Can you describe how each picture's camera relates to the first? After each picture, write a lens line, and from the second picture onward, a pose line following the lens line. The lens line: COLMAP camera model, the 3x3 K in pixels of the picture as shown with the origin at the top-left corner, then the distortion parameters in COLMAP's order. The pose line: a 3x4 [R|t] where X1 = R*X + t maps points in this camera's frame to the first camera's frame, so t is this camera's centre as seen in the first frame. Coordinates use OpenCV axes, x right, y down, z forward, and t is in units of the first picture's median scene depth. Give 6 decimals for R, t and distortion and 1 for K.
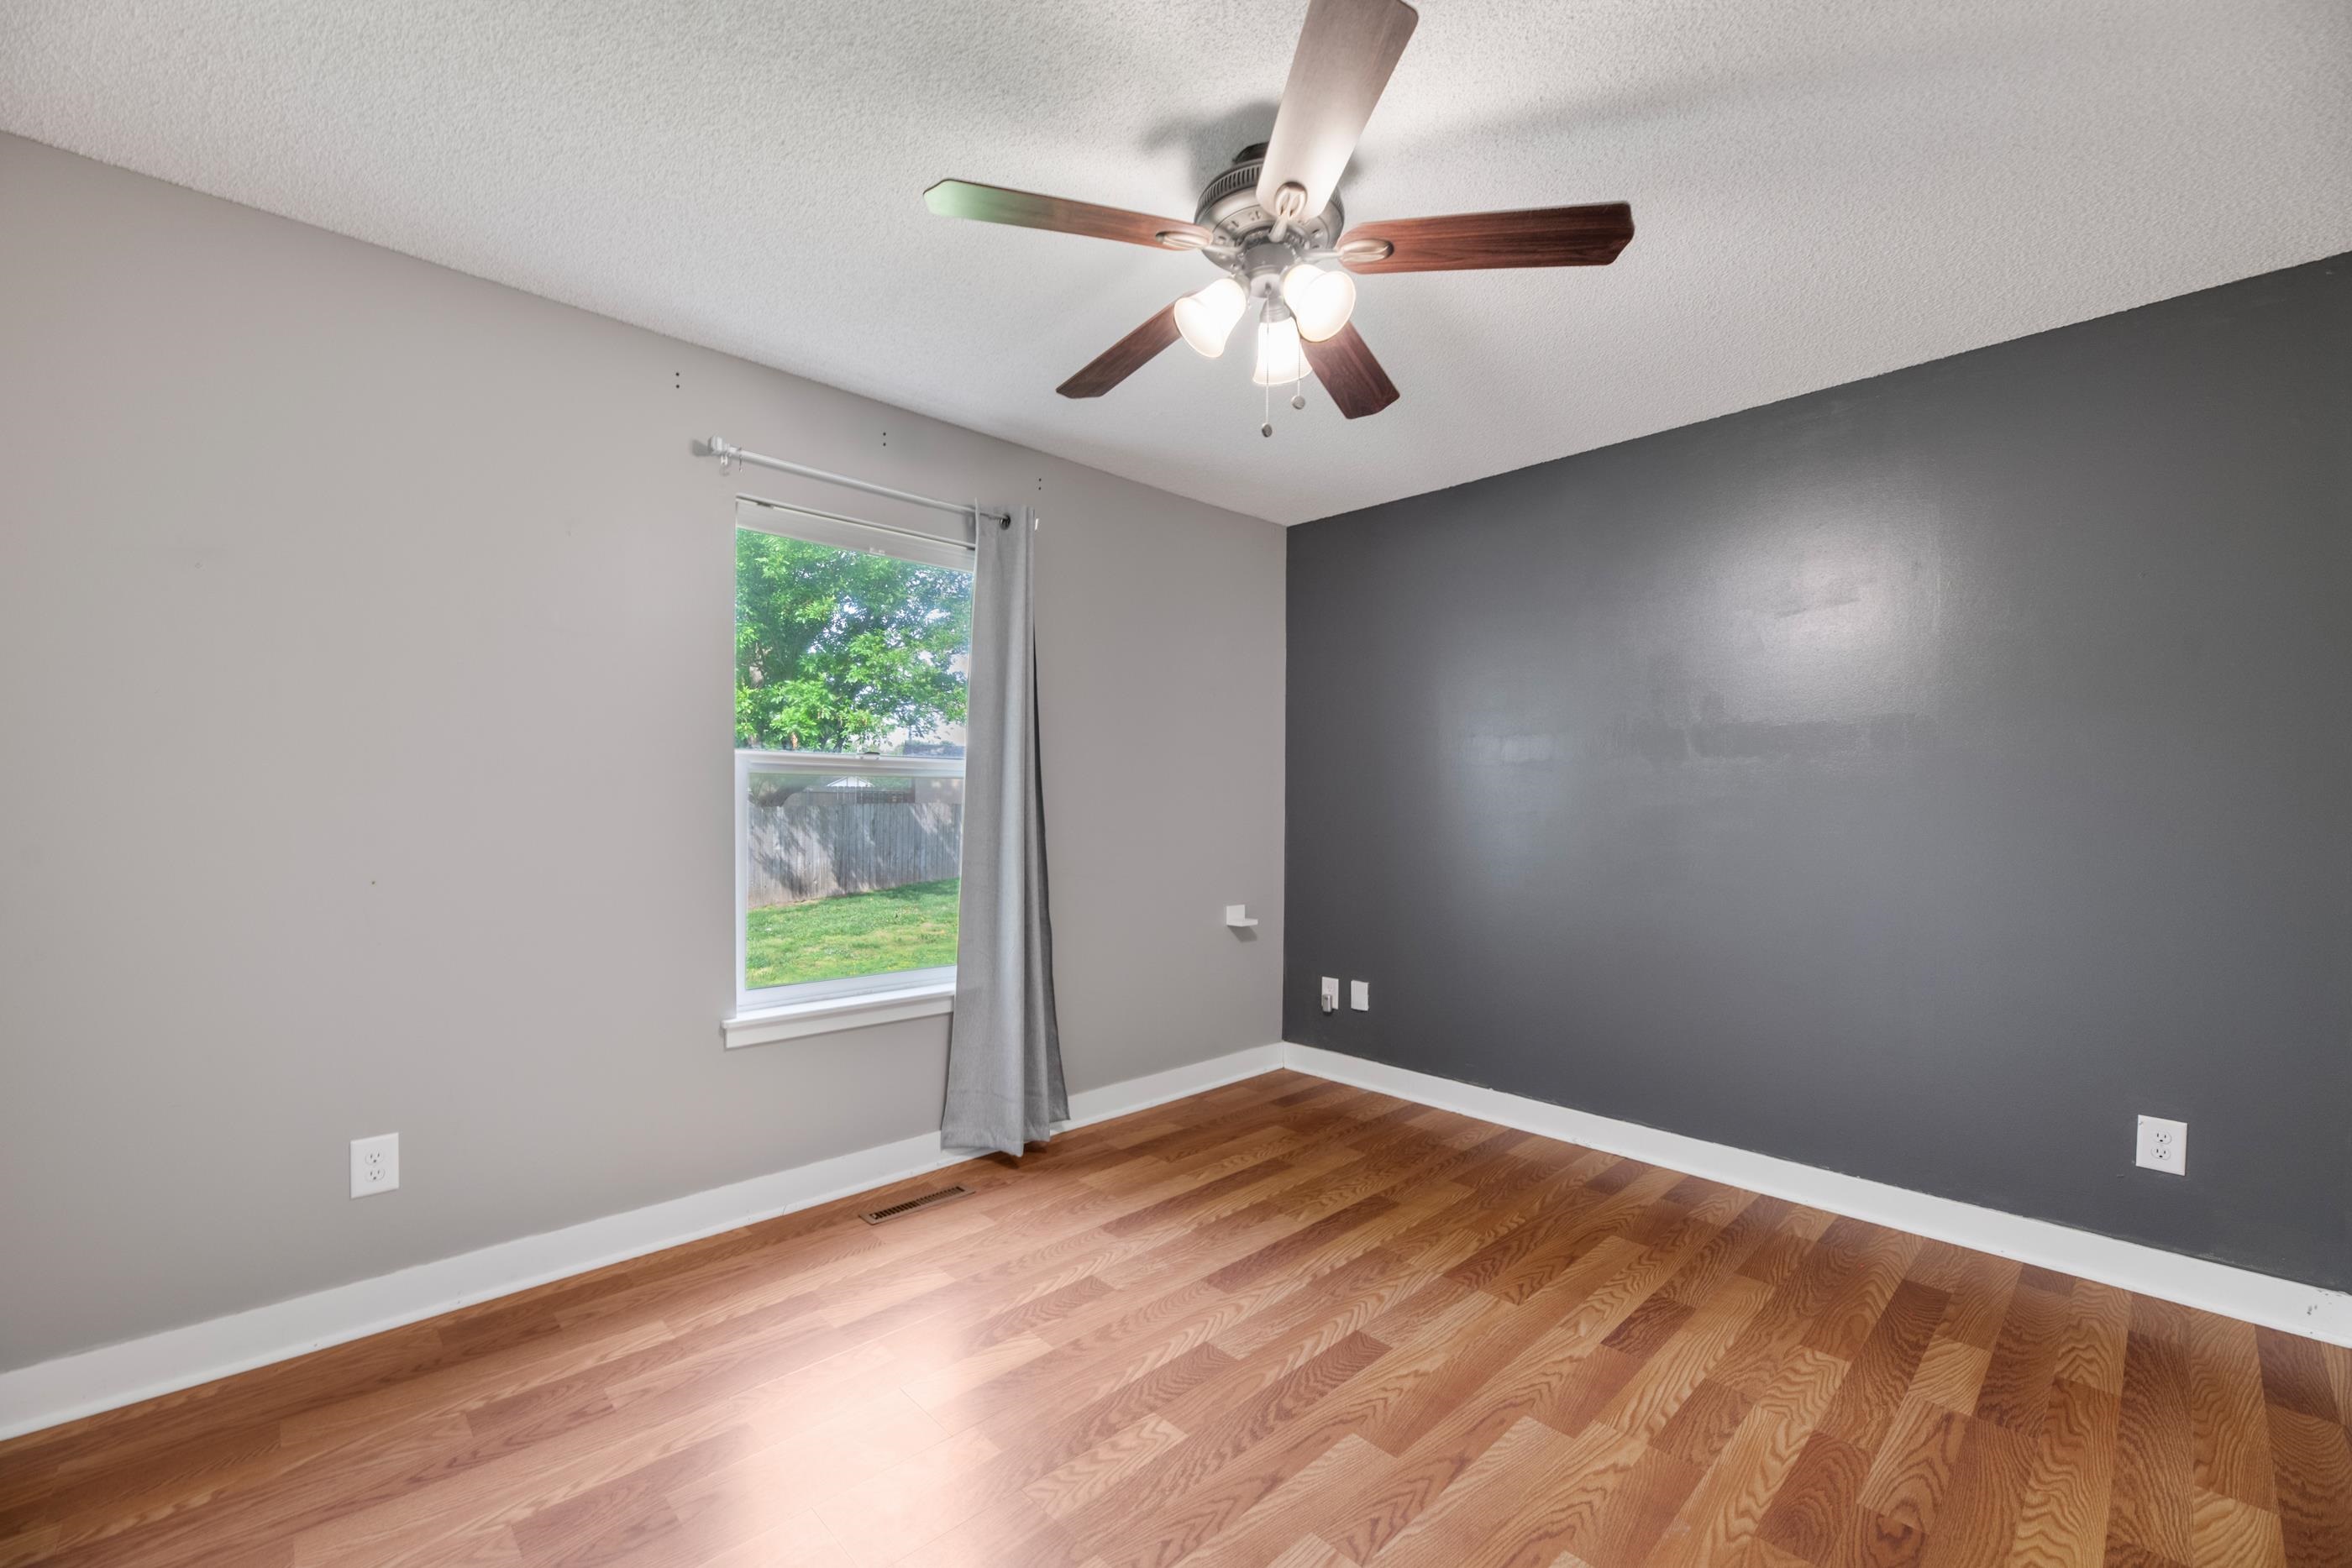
lens RADIAL K [[949.7, 0, 1173.5], [0, 949.7, 790.5], [0, 0, 1]] dist [-0.001934, -0.000611]
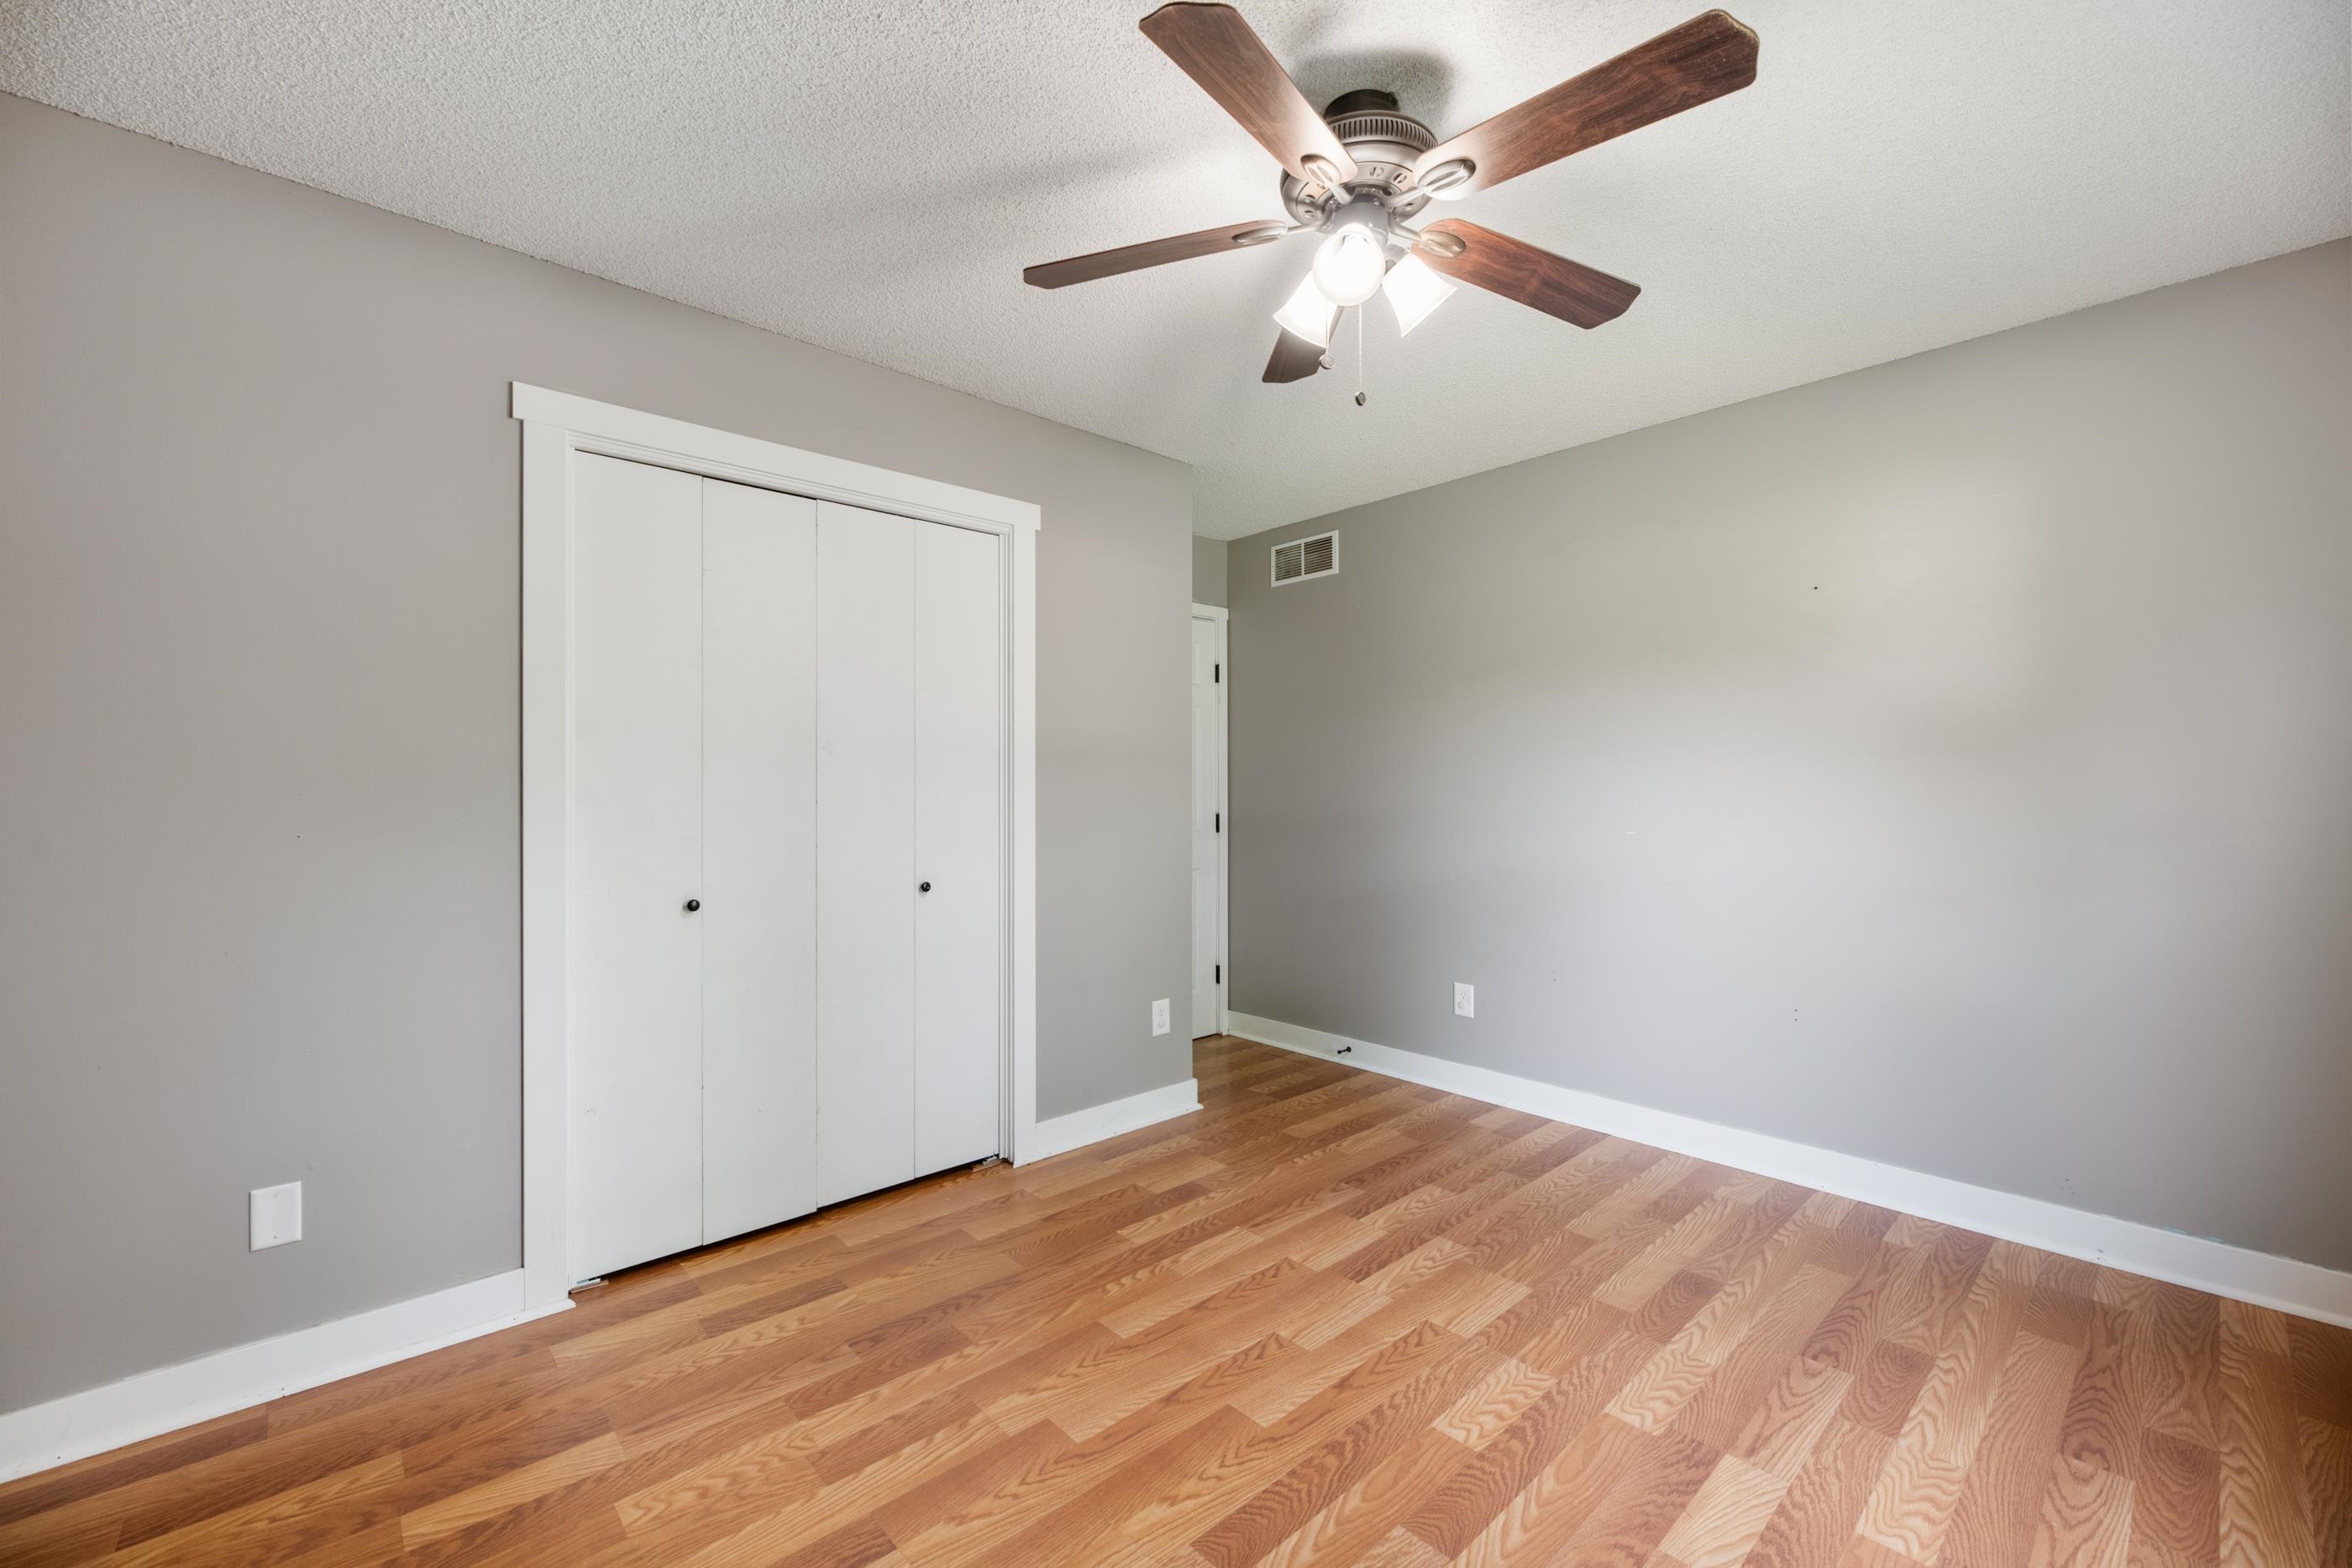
lens RADIAL K [[949.7, 0, 1173.5], [0, 949.7, 790.5], [0, 0, 1]] dist [-0.001934, -0.000611]
pose [[-0.999785, -0.004084, 0.020312, 0.262893], [-0.004265, 0.999952, -0.008847, 0.020544], [-0.020275, -0.008932, -0.999755, 1.965449]]
